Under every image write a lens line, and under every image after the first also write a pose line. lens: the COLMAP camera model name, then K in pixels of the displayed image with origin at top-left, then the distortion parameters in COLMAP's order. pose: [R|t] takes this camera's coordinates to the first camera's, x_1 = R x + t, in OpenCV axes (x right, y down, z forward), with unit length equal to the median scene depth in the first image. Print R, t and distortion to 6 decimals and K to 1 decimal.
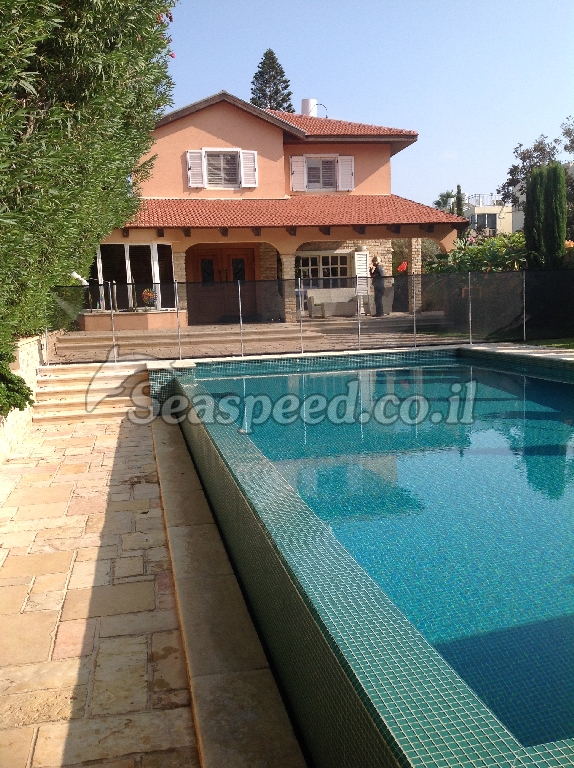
lens RADIAL K [[733.0, 0, 288.3], [0, 733.0, 386.9], [0, 0, 1]] dist [-0.011624, 0.000000]
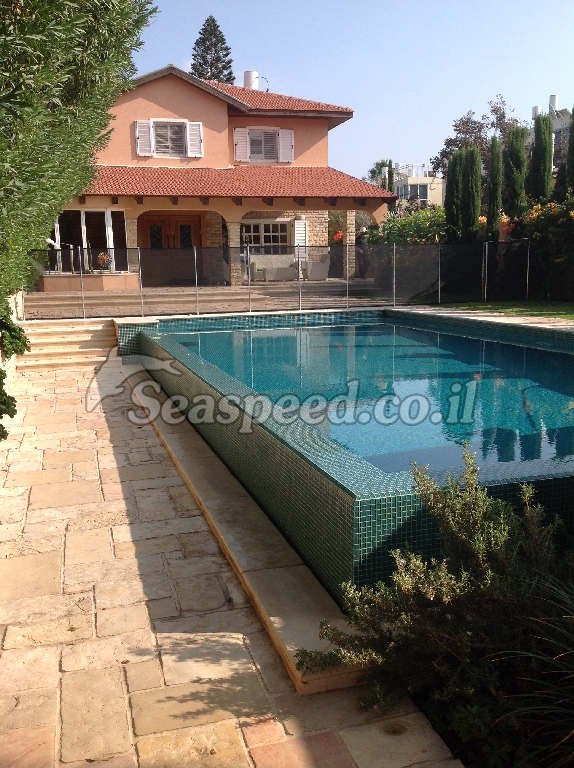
lens RADIAL K [[733.0, 0, 287.2], [0, 733.0, 382.9], [0, 0, 1]] dist [-0.011624, 0.000000]
pose [[0.996328, 0.002781, 0.085576, -0.014618], [-0.006343, 0.999123, 0.041388, 0.011652], [-0.085386, -0.041779, 0.995472, -0.106575]]
